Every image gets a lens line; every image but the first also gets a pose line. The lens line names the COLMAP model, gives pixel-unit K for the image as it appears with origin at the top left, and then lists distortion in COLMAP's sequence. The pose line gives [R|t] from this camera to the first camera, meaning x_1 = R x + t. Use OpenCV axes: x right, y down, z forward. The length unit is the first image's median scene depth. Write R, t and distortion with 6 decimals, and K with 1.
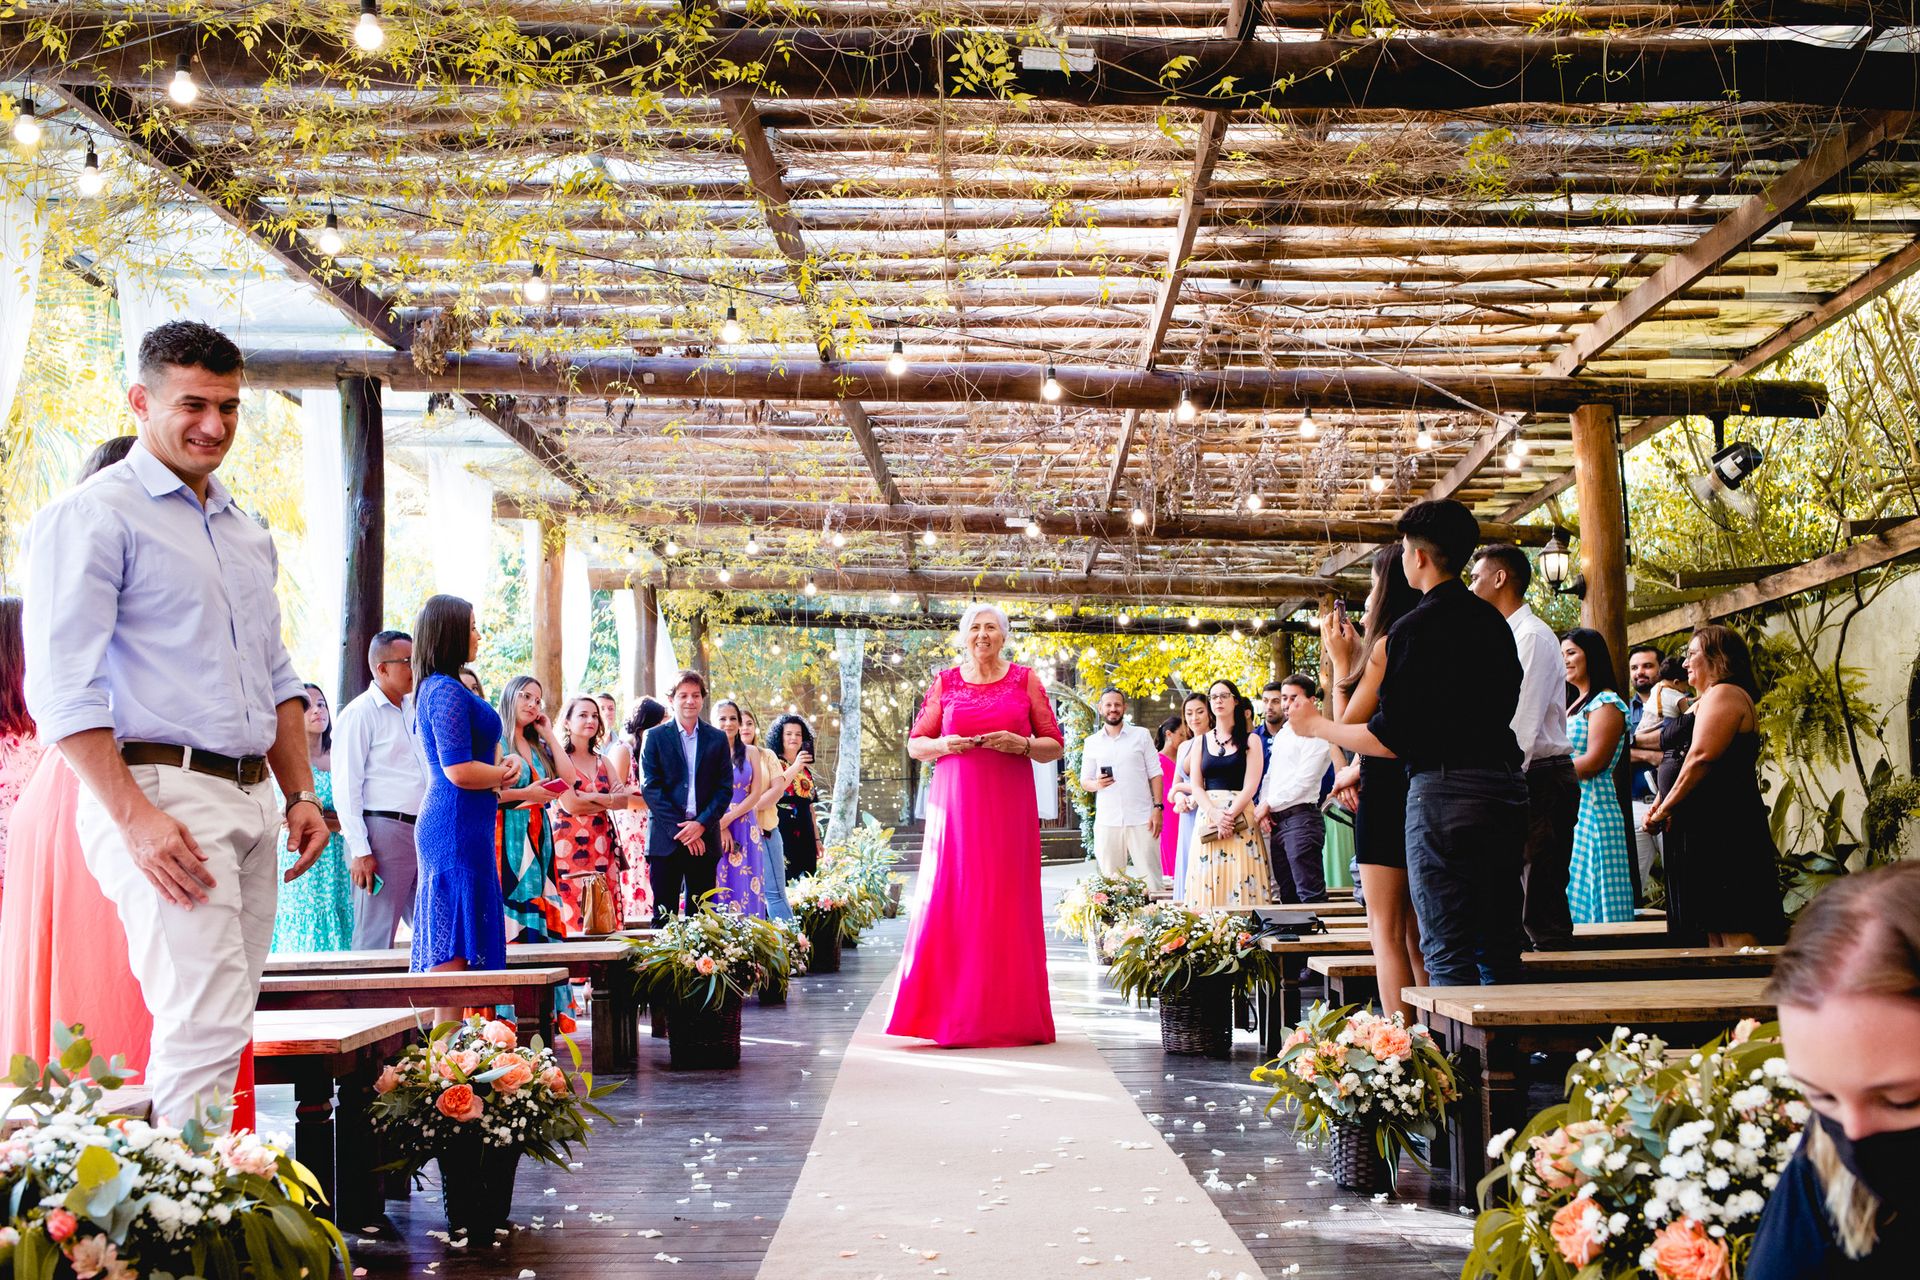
lens RADIAL K [[1950.7, 0, 960.0], [0, 1950.7, 640.0], [0, 0, 1]] dist [-0.054634, -0.009499]
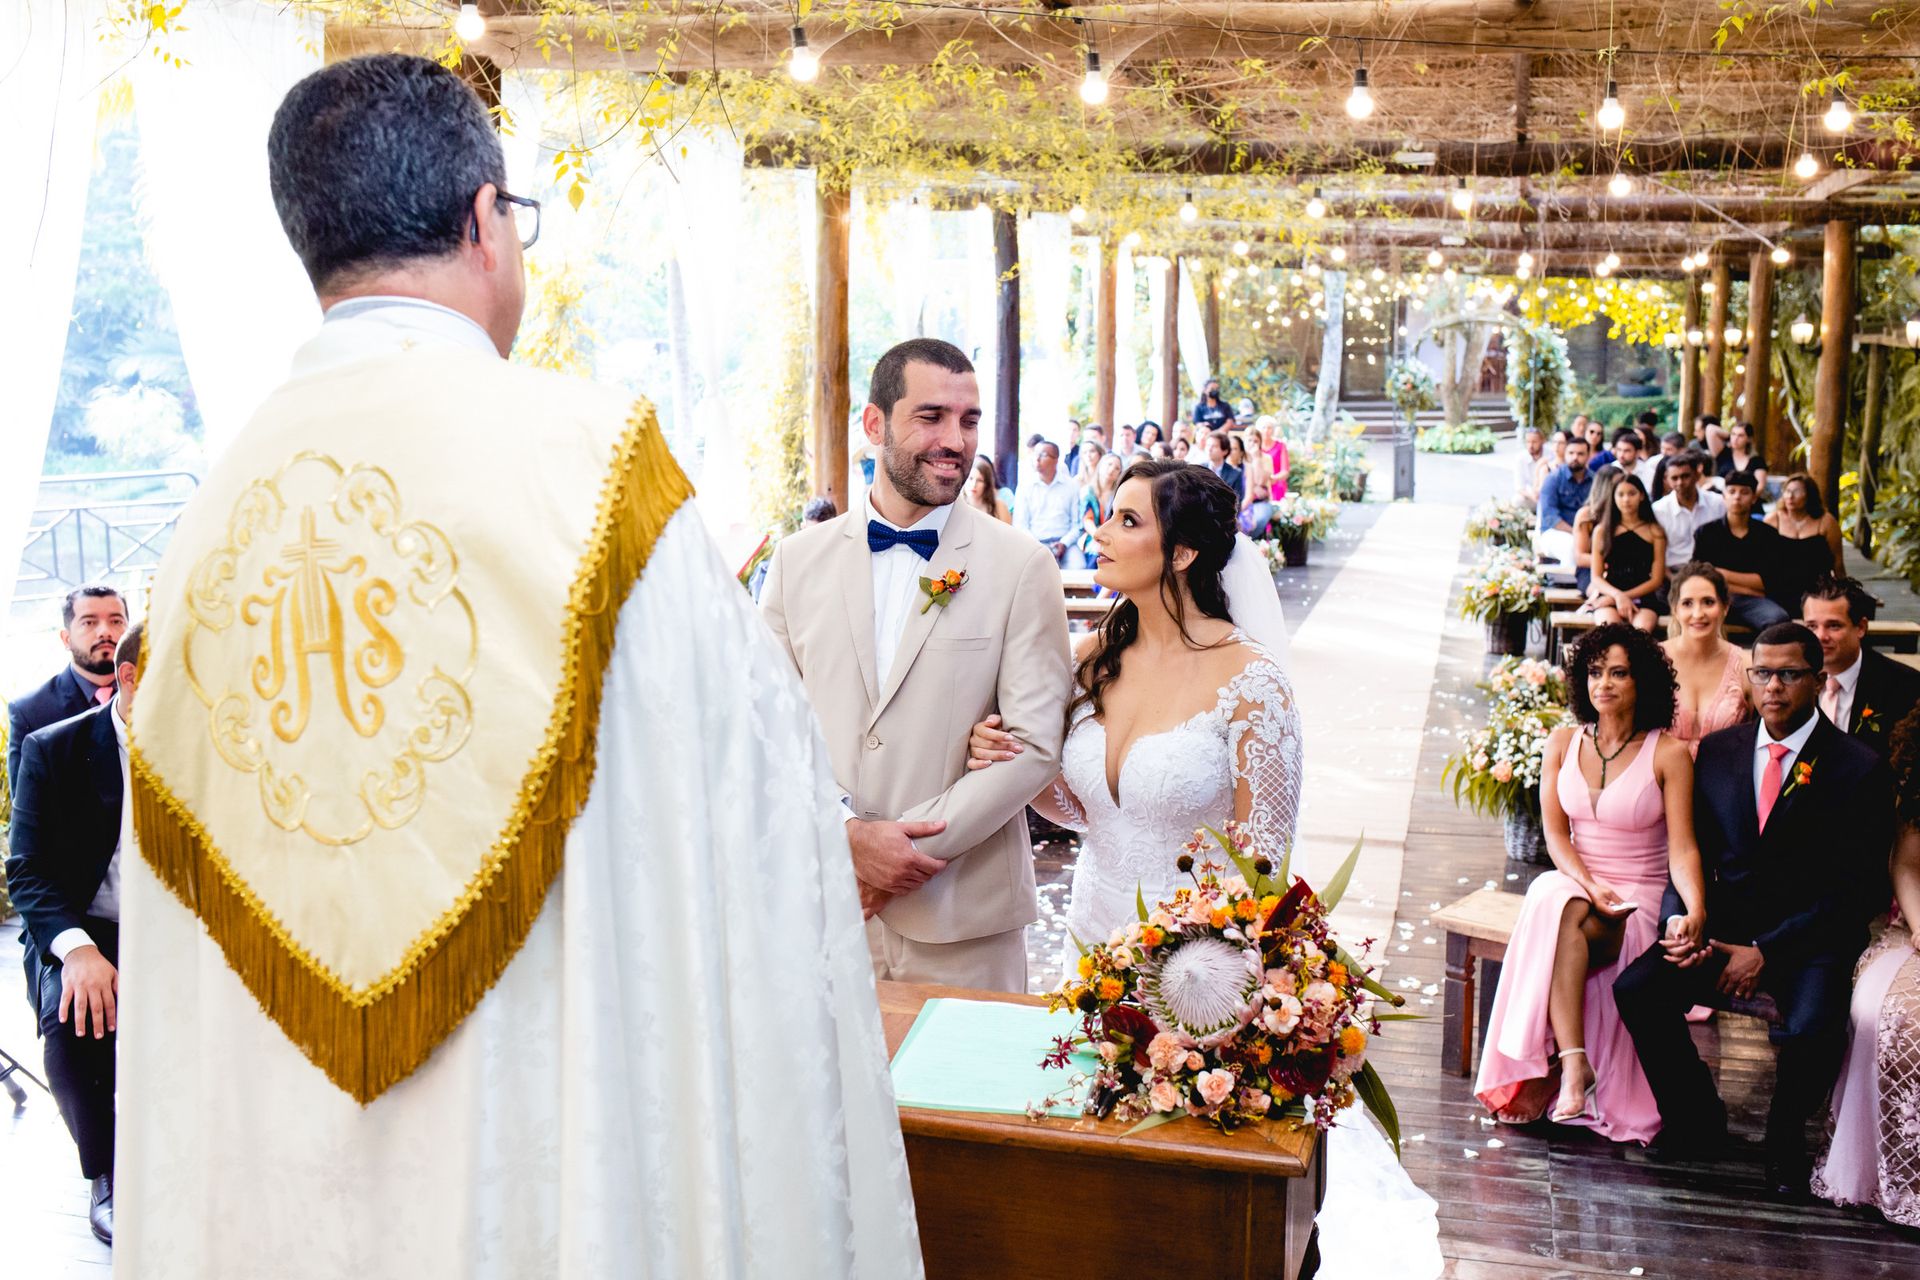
lens RADIAL K [[1950.7, 0, 960.0], [0, 1950.7, 640.0], [0, 0, 1]] dist [-0.054634, -0.009499]
pose [[0.967703, 0.053503, -0.246352, 0.081443], [0.009533, 0.968754, 0.247842, -0.230036], [0.251914, -0.242186, 0.936955, -0.724914]]
